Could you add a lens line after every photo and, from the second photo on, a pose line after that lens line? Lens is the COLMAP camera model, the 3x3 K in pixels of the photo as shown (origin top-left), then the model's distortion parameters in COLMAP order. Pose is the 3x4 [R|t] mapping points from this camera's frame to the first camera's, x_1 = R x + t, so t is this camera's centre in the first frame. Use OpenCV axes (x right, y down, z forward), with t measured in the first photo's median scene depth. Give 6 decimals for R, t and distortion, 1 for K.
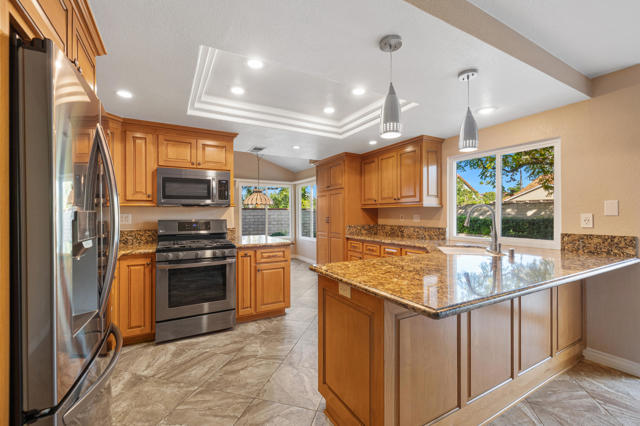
lens RADIAL K [[274.5, 0, 321.9], [0, 274.5, 214.6], [0, 0, 1]] dist [-0.001713, -0.000809]
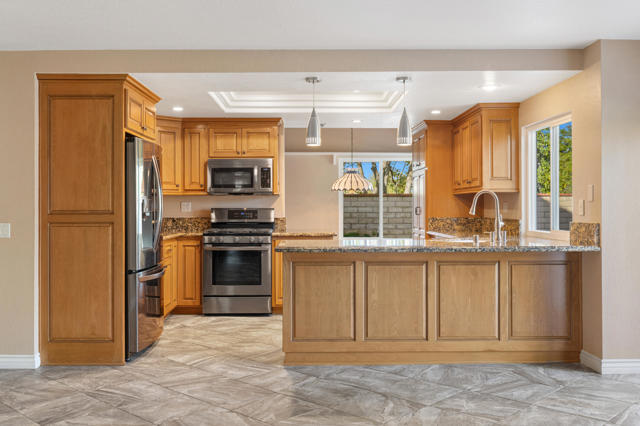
lens RADIAL K [[630.1, 0, 314.6], [0, 630.1, 209.7], [0, 0, 1]] dist [-0.001989, 0.000000]
pose [[0.876877, 0.002963, -0.480705, 0.926285], [-0.001438, 0.999993, 0.003542, 0.017442], [0.480712, -0.002415, 0.876875, -0.940112]]
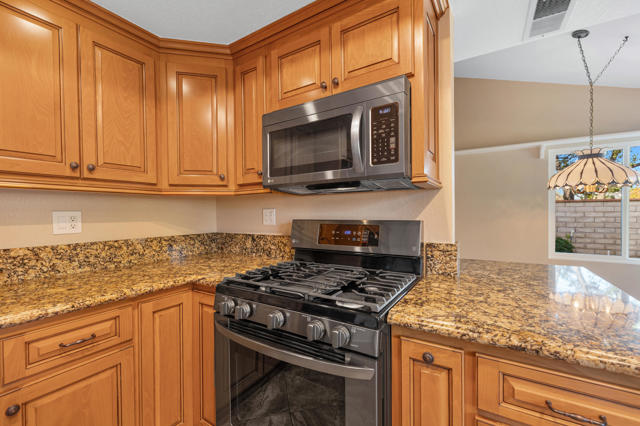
lens RADIAL K [[274.5, 0, 315.4], [0, 274.5, 217.0], [0, 0, 1]] dist [-0.001713, -0.000809]
pose [[0.471784, 0.010236, -0.881655, -0.102553], [0.005686, 0.999877, 0.014651, 0.006926], [0.881696, -0.011925, 0.471668, 0.801100]]
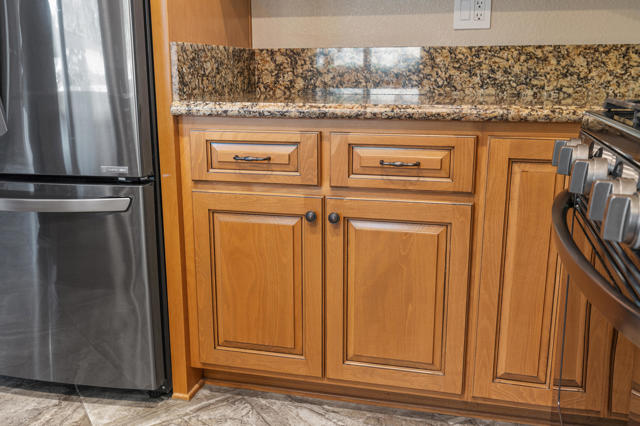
lens RADIAL K [[630.1, 0, 320.8], [0, 630.1, 211.7], [0, 0, 1]] dist [-0.001989, 0.000000]
pose [[-0.710649, 0.152193, -0.686888, -0.109400], [-0.002207, 0.975835, 0.218498, 0.081278], [0.703543, 0.156791, -0.693140, 1.025280]]
